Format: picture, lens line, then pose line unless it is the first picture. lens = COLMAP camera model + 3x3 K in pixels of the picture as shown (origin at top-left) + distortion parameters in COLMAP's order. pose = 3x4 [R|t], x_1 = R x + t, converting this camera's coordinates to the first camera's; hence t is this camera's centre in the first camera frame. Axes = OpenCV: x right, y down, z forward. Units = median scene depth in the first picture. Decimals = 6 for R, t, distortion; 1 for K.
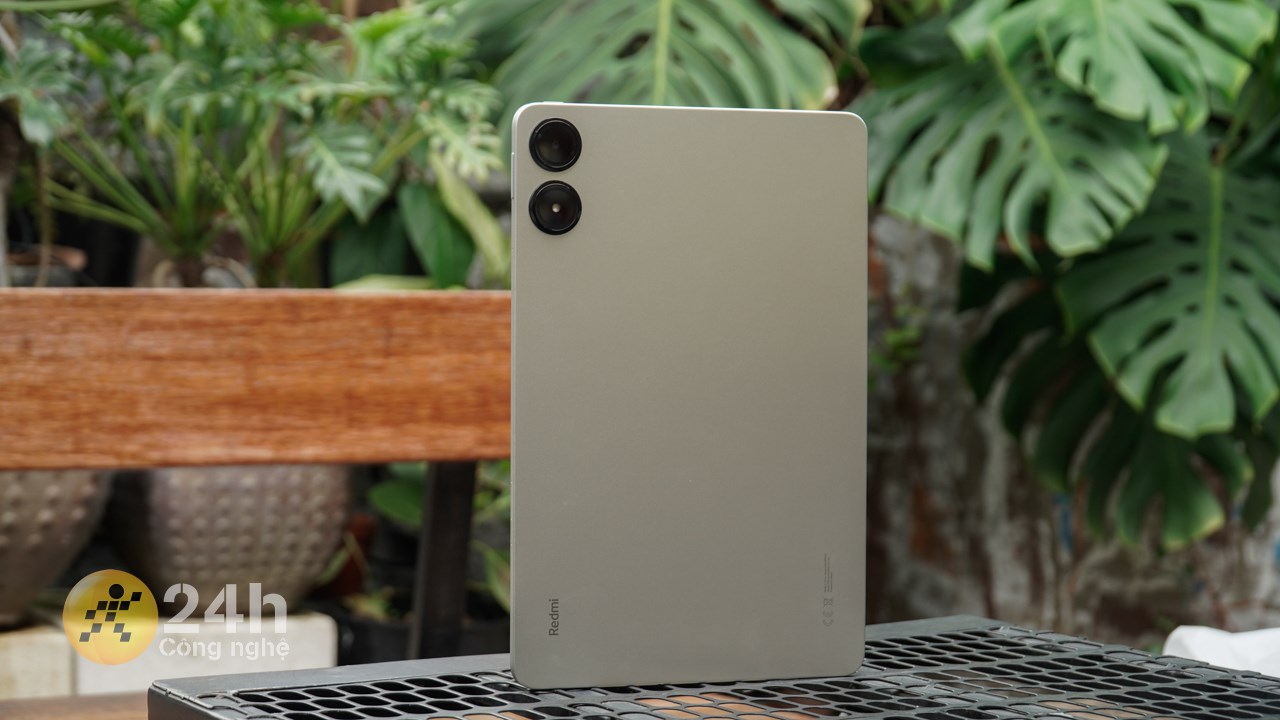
lens RADIAL K [[2551.3, 0, 640.7], [0, 2551.3, 361.0], [0, 0, 1]] dist [-0.245966, 0.000000]
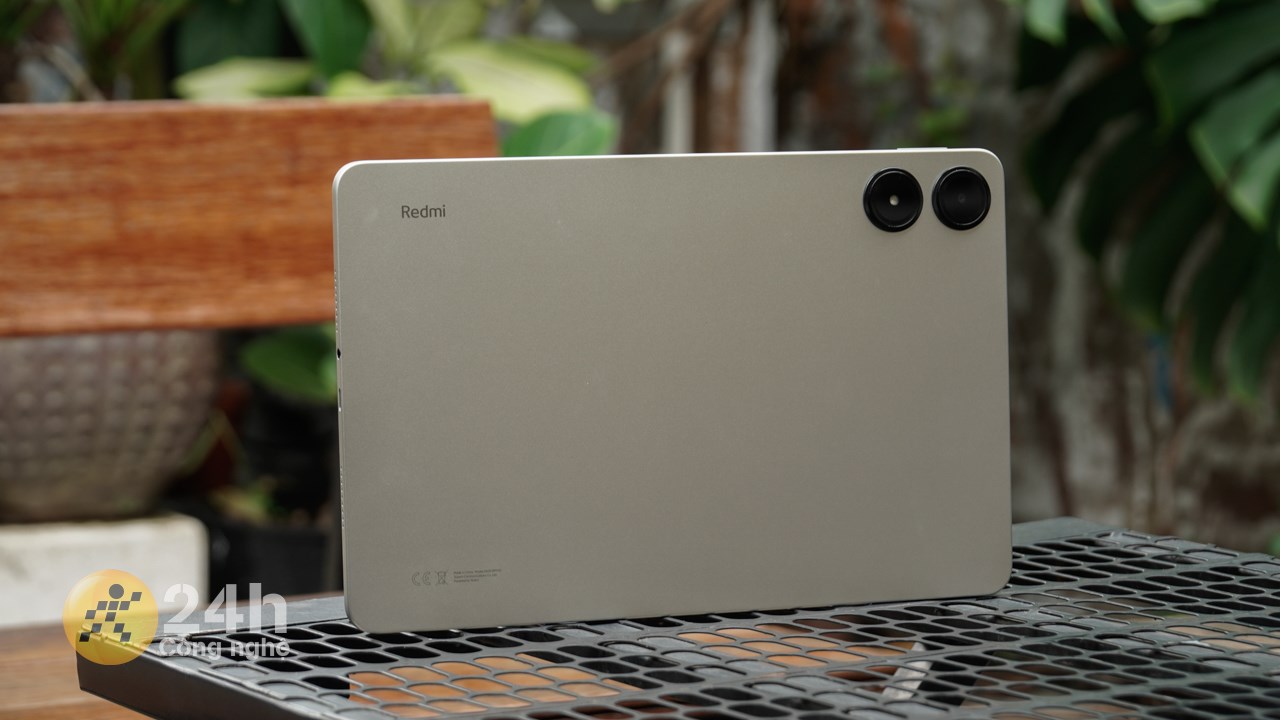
lens RADIAL K [[3705.3, 0, 639.8], [0, 3705.3, 359.8], [0, 0, 1]] dist [-0.541422, 0.000000]
pose [[0.999316, -0.017581, 0.032545, -0.032732], [0.015388, 0.997670, 0.066469, -0.021749], [-0.033637, -0.065922, 0.997258, -0.114144]]
